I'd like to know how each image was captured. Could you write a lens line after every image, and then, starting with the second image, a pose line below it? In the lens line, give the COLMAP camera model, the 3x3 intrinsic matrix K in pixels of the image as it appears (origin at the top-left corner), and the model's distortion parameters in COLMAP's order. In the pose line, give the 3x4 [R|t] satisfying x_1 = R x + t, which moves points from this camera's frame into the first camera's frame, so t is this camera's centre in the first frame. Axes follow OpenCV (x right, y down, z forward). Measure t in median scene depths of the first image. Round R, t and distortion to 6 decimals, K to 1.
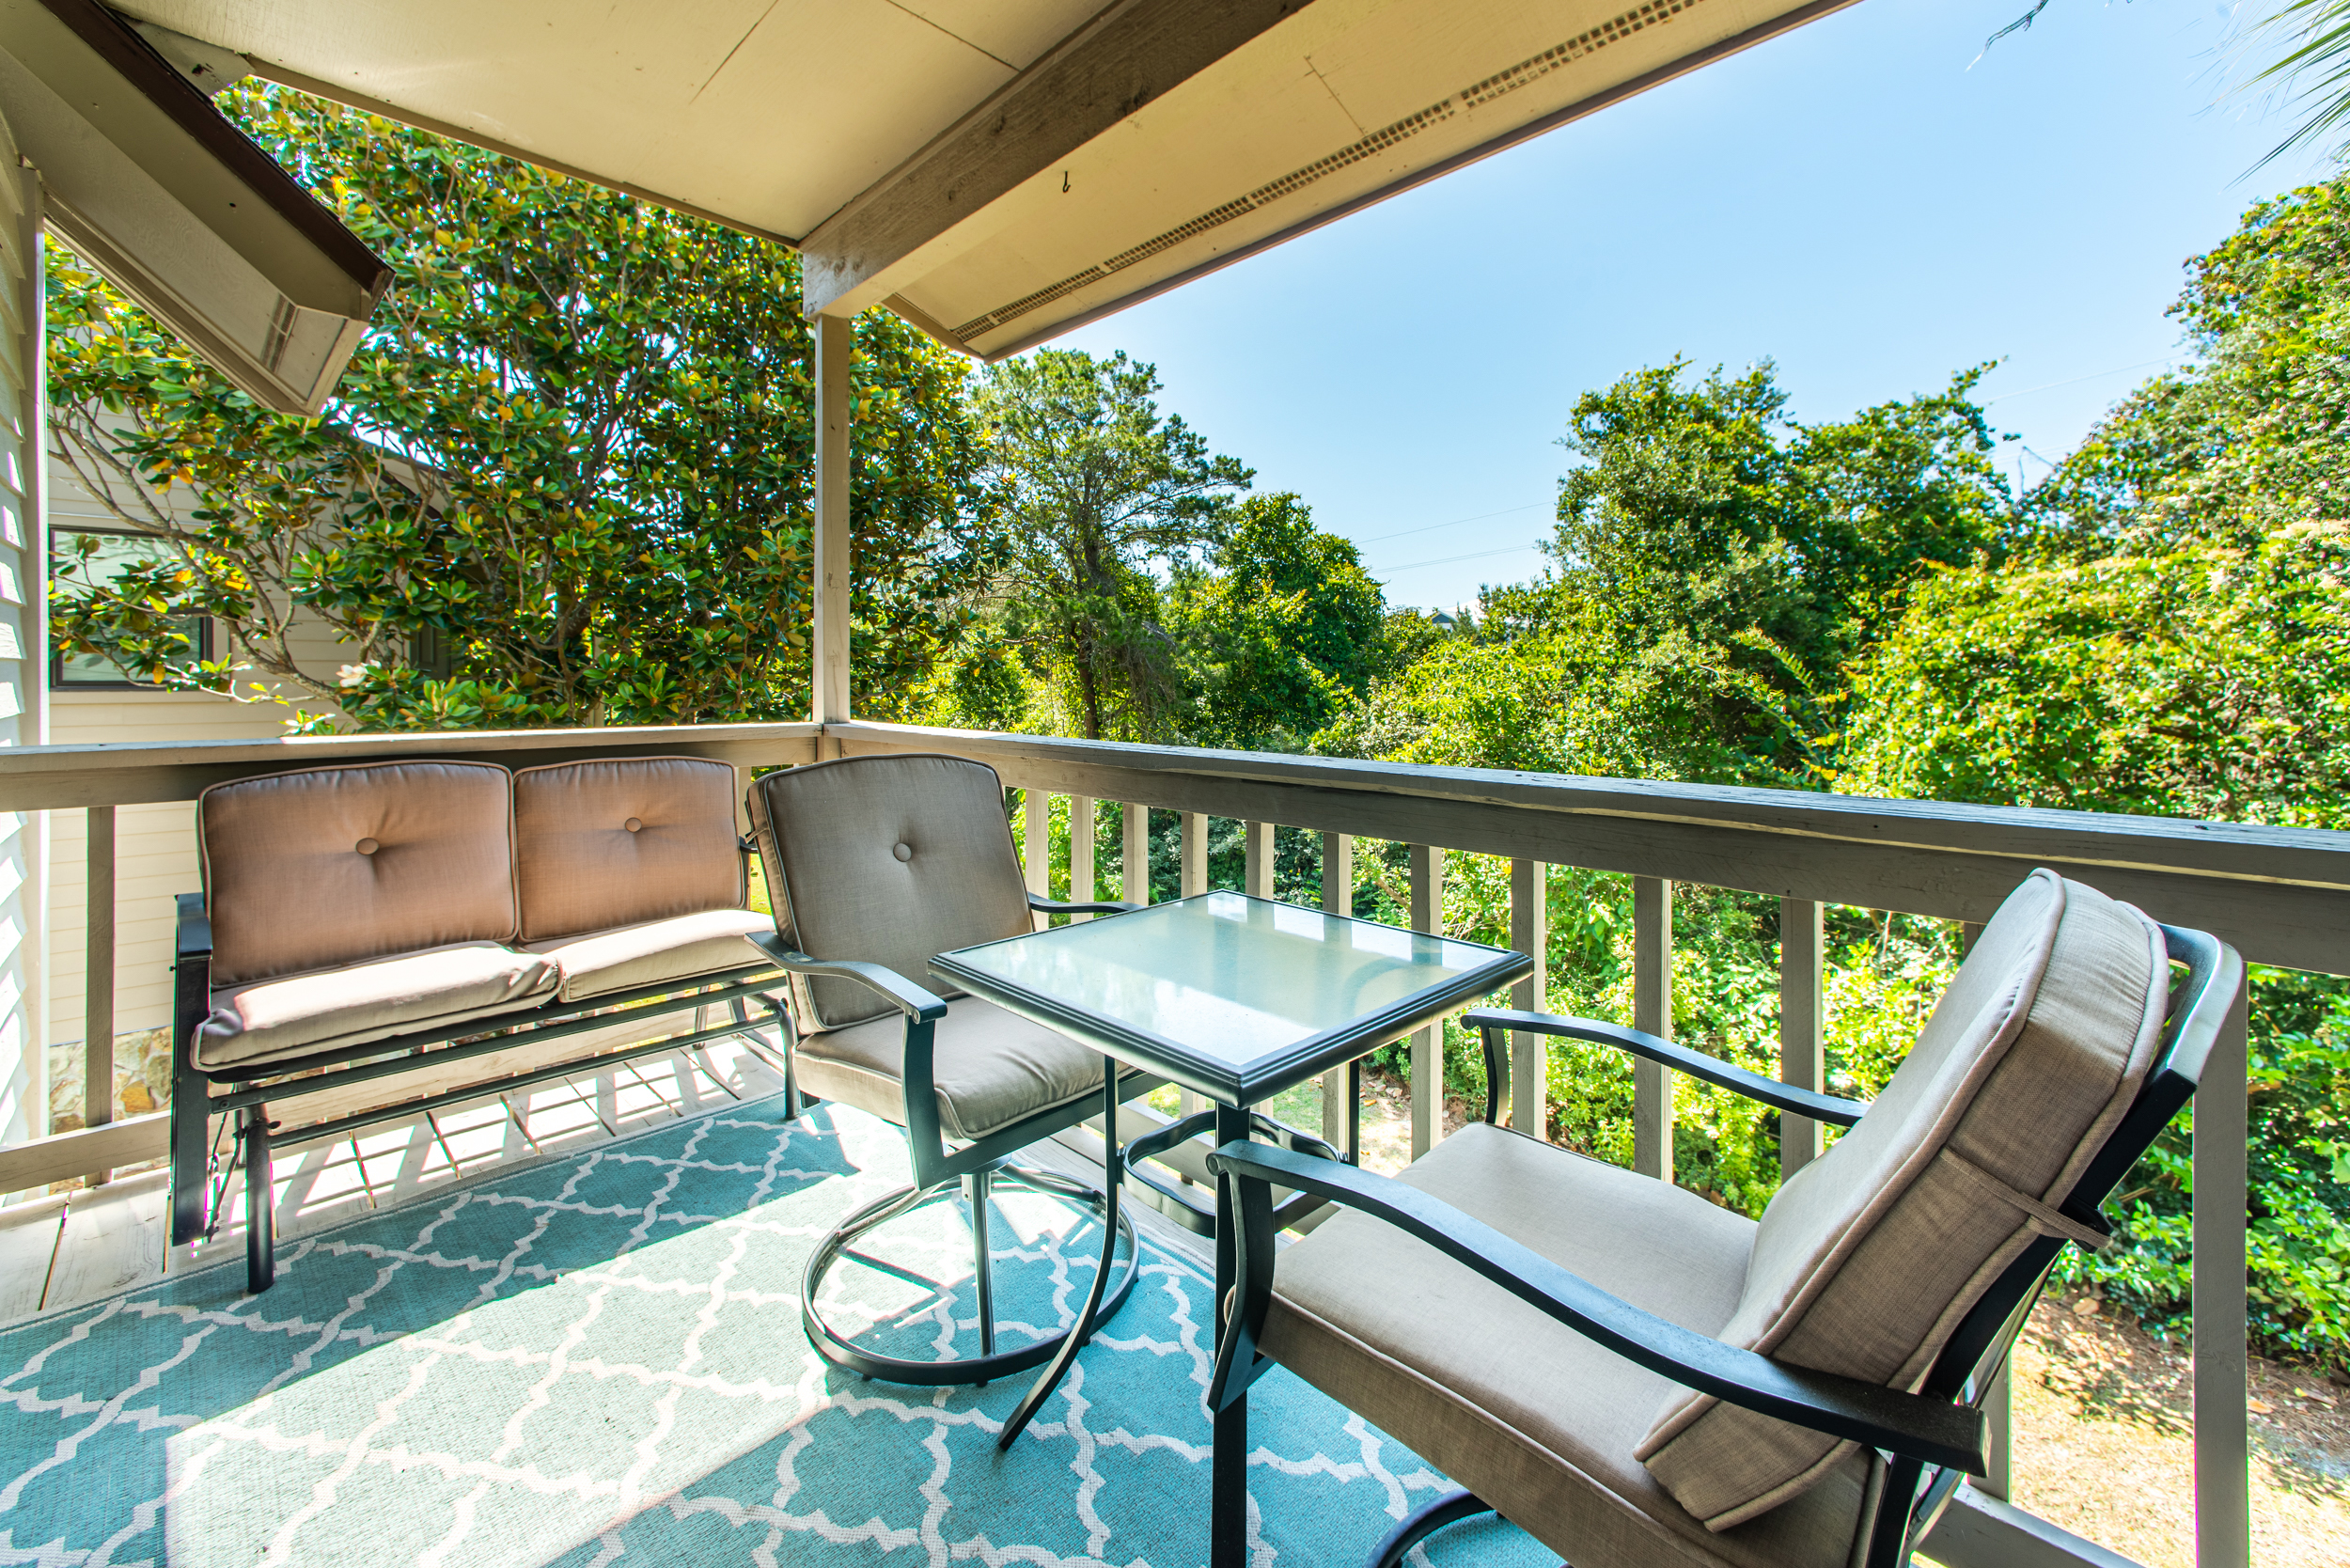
lens RADIAL K [[975.3, 0, 1186.6], [0, 975.3, 684.3], [0, 0, 1]] dist [-0.001942, -0.000565]
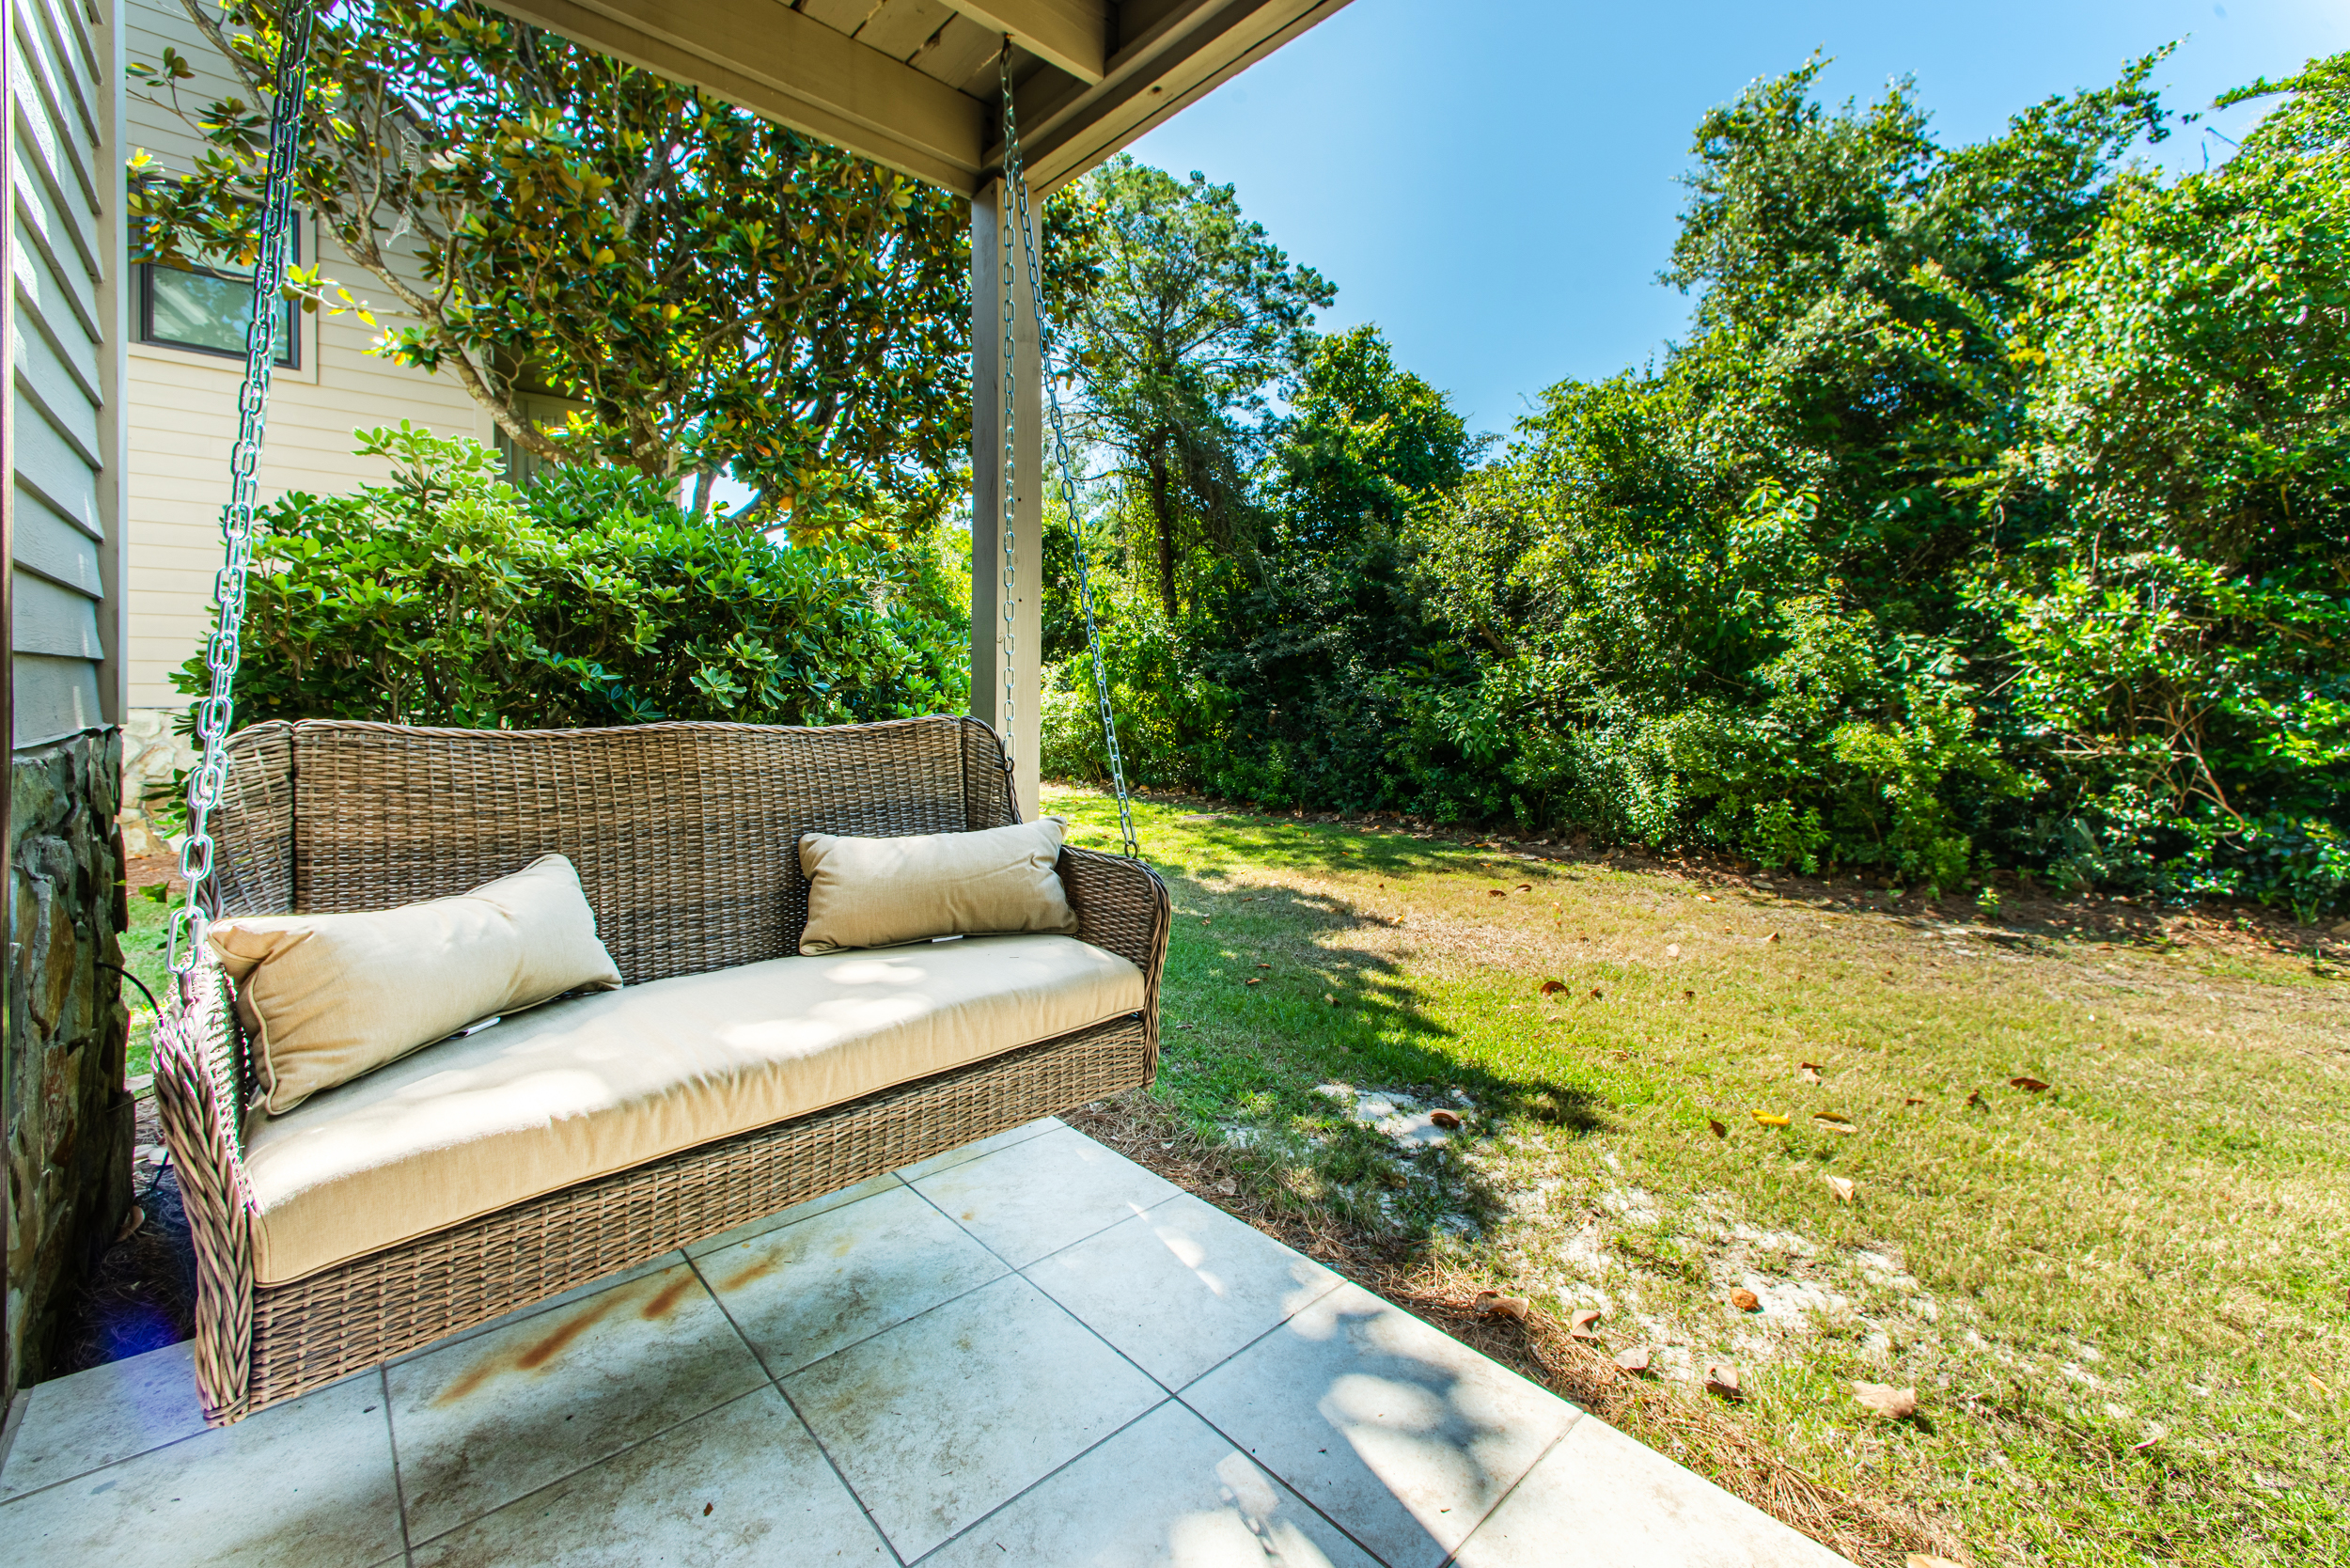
lens RADIAL K [[967.5, 0, 1190.2], [0, 967.5, 684.0], [0, 0, 1]] dist [-0.000552, -0.000296]
pose [[0.999373, 0.007358, -0.034628, -0.063469], [-0.007596, 0.999948, -0.006745, 0.291807], [0.034577, 0.007004, 0.999378, 0.060220]]
